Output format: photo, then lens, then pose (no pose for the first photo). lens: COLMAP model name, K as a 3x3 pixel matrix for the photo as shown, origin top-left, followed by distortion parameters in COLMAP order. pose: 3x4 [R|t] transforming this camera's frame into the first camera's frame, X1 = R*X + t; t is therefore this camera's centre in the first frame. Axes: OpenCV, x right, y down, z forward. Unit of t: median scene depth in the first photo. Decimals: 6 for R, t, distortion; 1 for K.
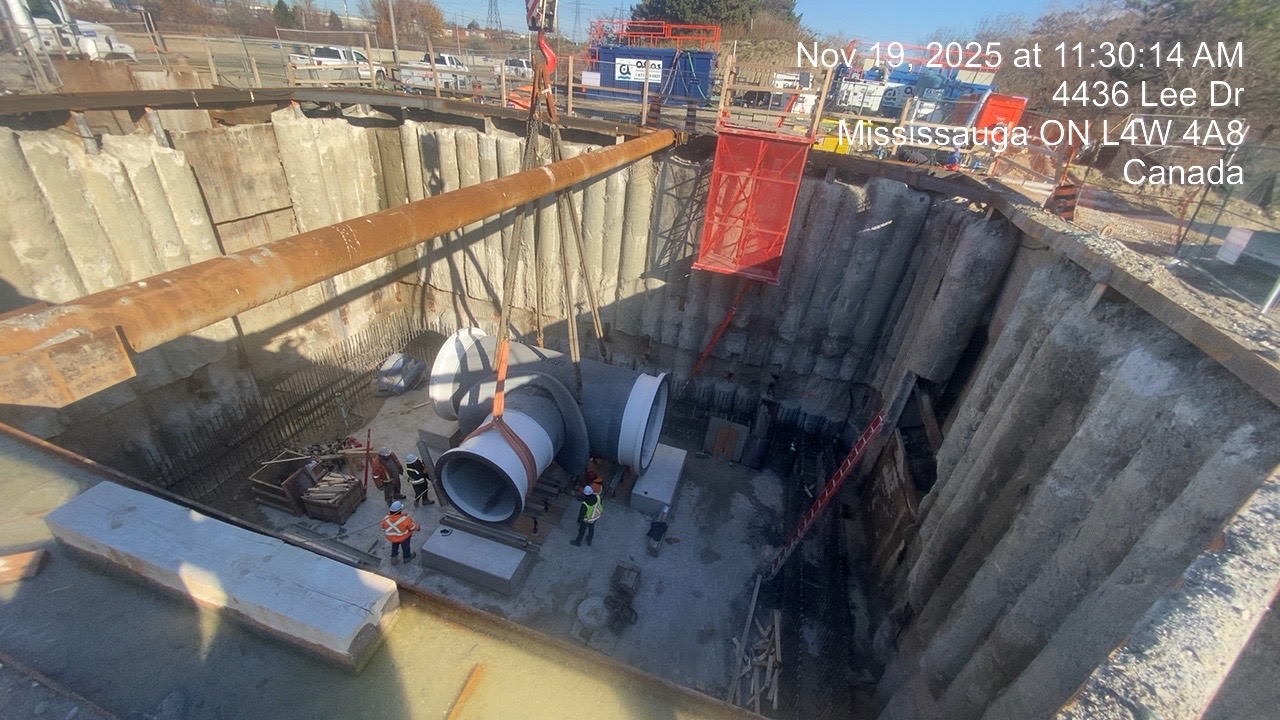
lens RADIAL K [[494.2, 0, 637.8], [0, 494.2, 356.4], [0, 0, 1]] dist [0.003345, -0.008648]
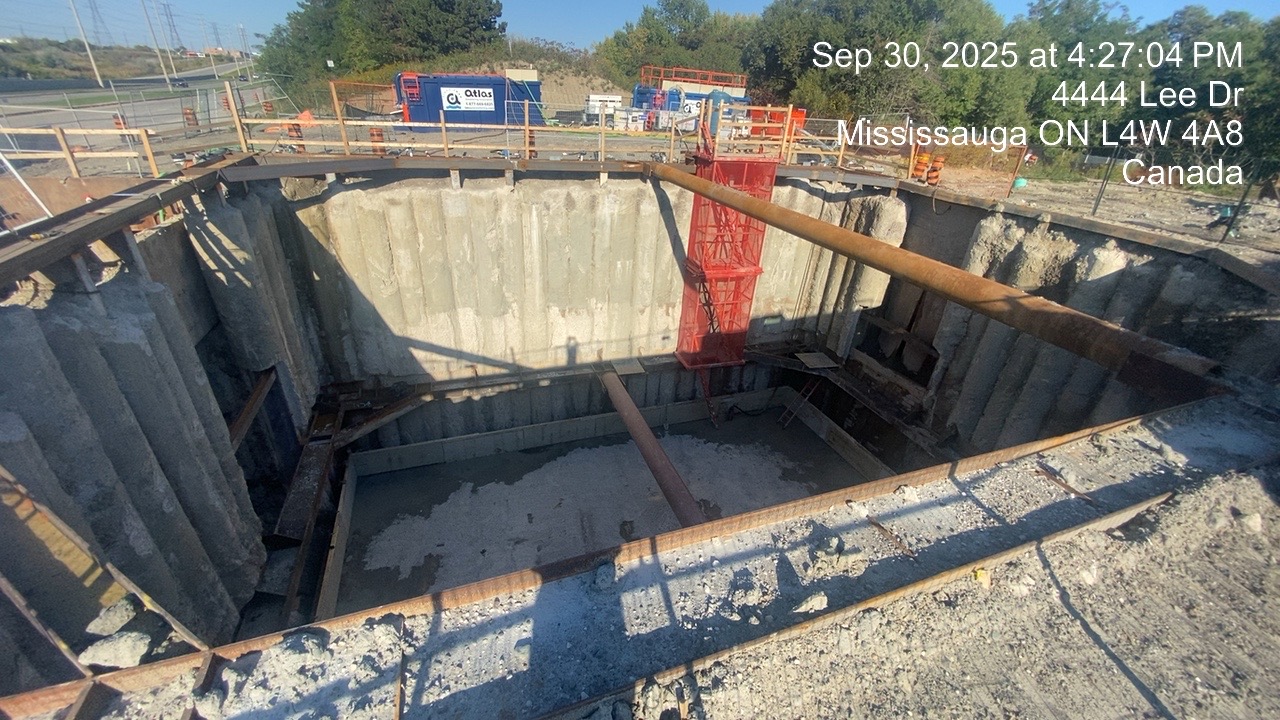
lens RADIAL K [[494.2, 0, 637.8], [0, 494.2, 356.4], [0, 0, 1]] dist [0.003345, -0.008648]
pose [[0.800868, -0.318408, 0.507175, -0.607359], [0.317980, 0.943778, 0.090397, -0.137085], [-0.507443, 0.088875, 0.857089, 0.078487]]
